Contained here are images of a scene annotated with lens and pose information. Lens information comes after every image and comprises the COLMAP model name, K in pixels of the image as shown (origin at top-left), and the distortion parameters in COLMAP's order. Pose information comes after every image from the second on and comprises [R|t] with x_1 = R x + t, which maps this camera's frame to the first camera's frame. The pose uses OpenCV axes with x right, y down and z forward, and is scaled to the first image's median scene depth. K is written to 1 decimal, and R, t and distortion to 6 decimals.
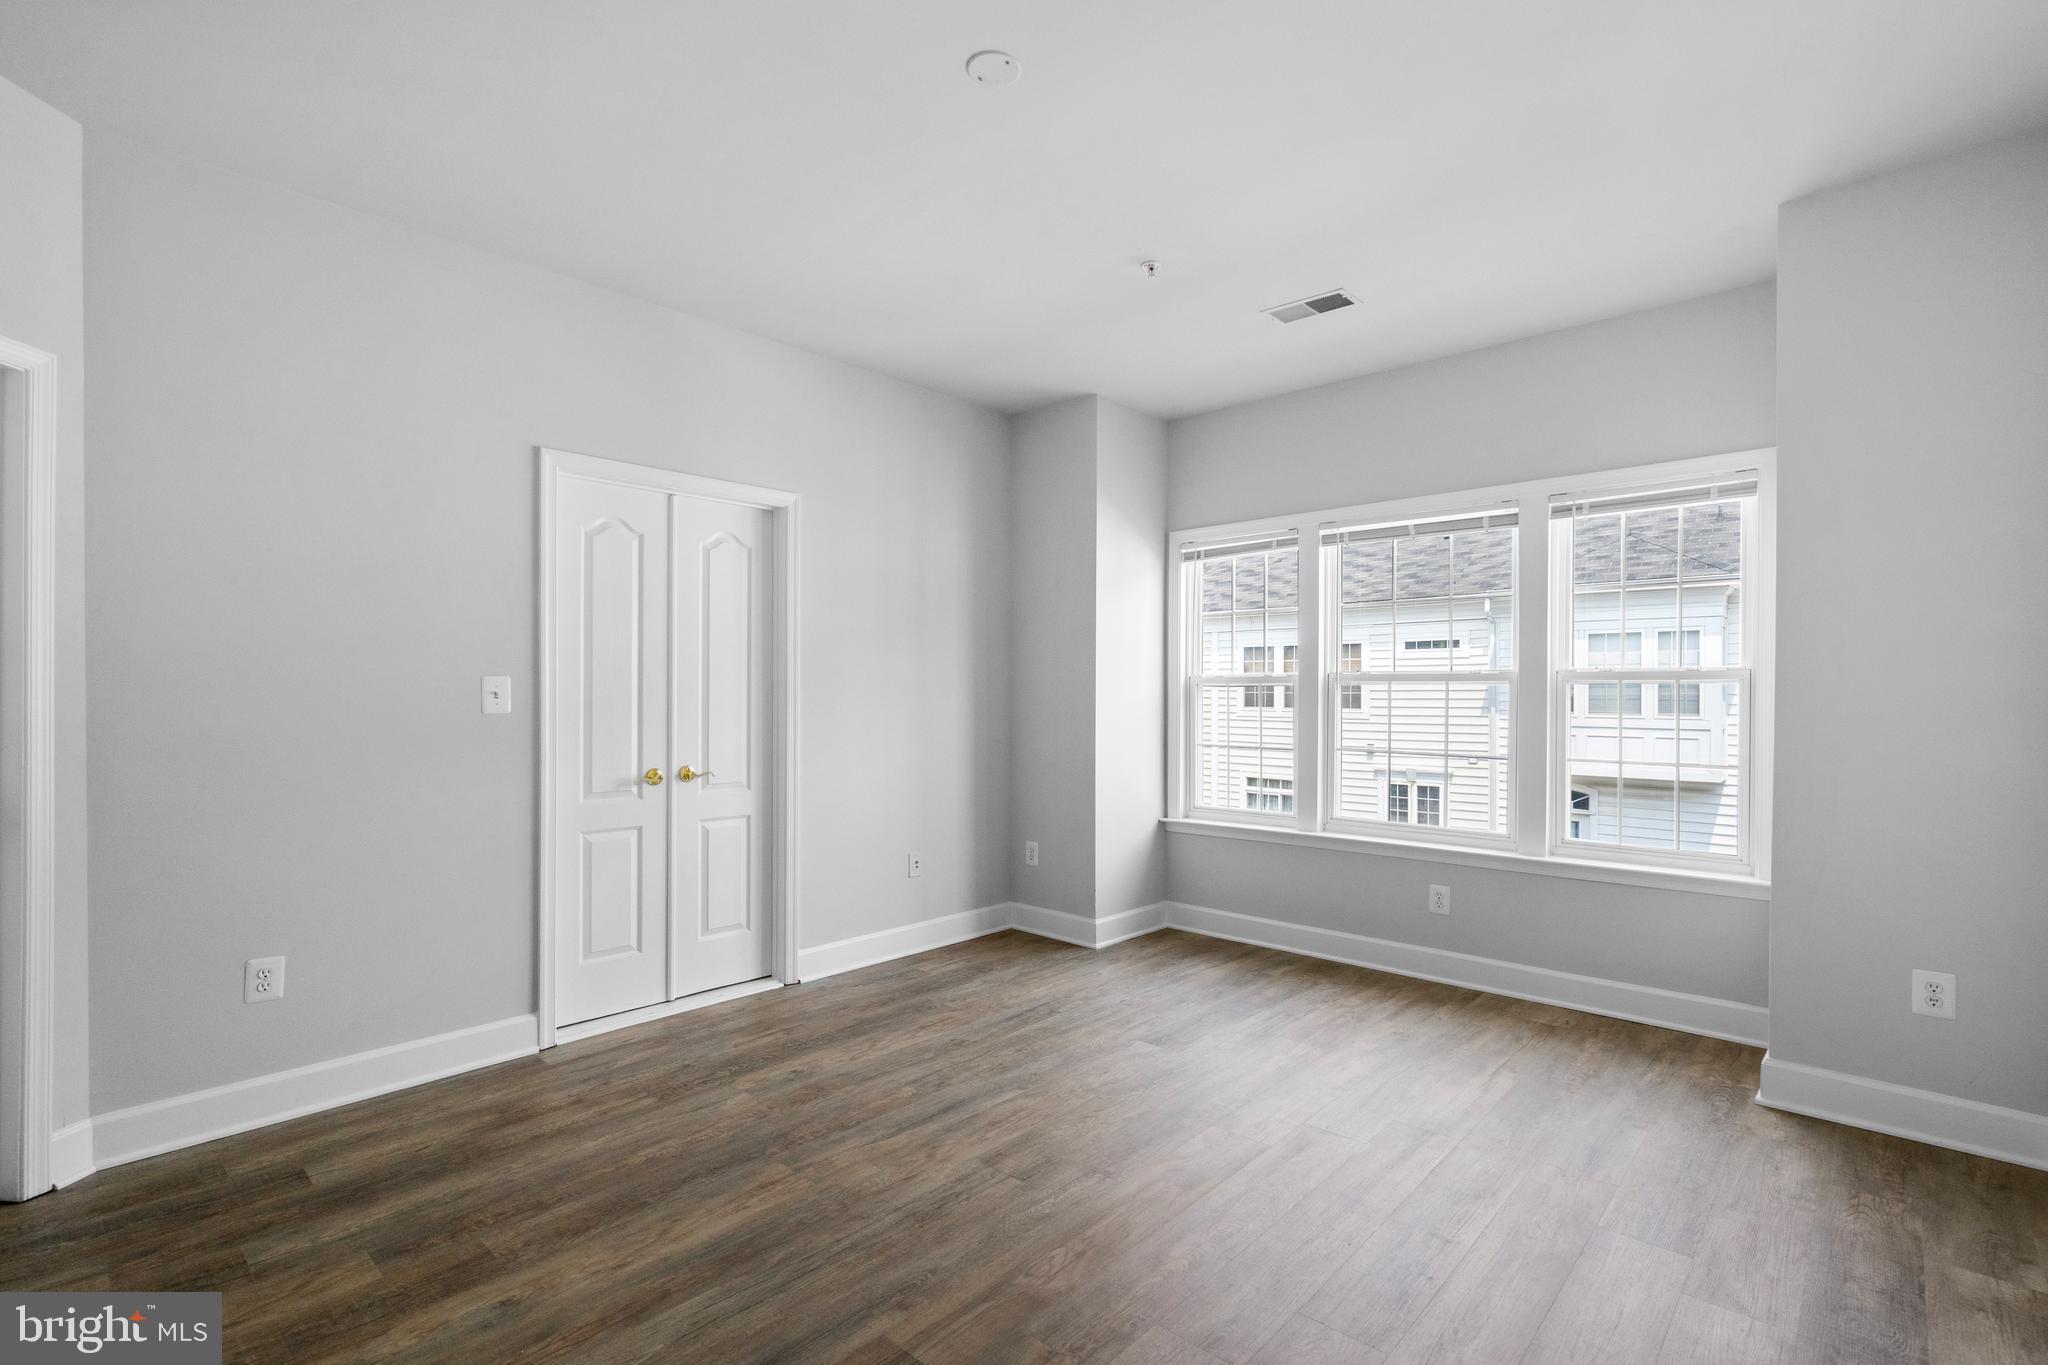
lens RADIAL K [[933.9, 0, 1024.6], [0, 933.9, 693.6], [0, 0, 1]] dist [-0.005410, 0.001007]
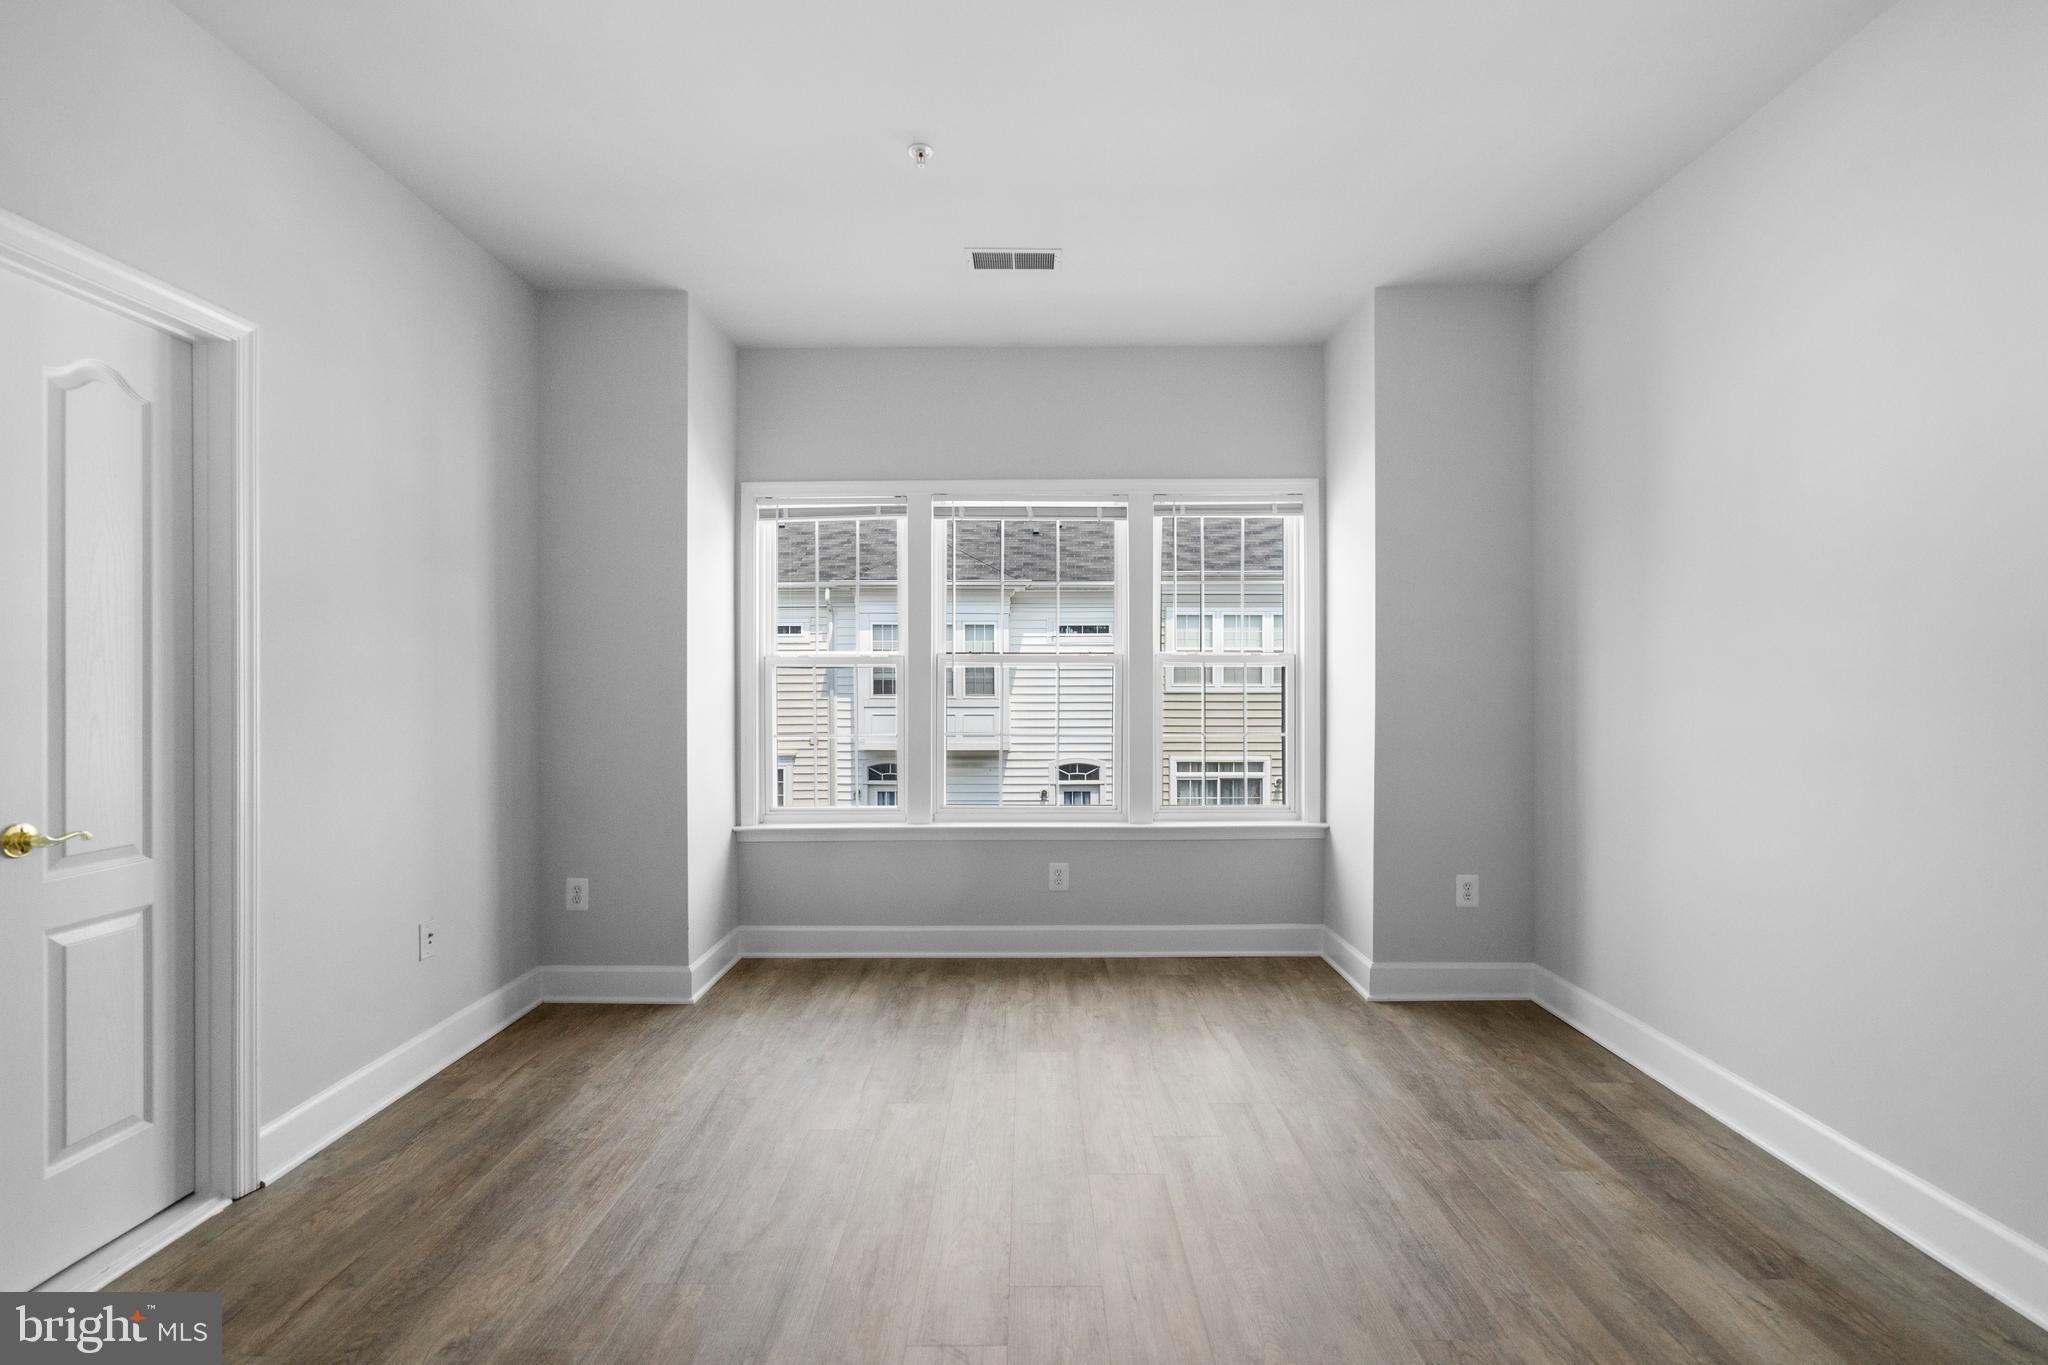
lens RADIAL K [[945.5, 0, 1025.0], [0, 945.5, 675.6], [0, 0, 1]] dist [-0.013208, 0.008109]
pose [[0.736592, -0.001799, 0.676335, -0.278259], [0.004486, 0.999987, -0.002226, 0.003024], [-0.676323, 0.004674, 0.736590, 0.257849]]
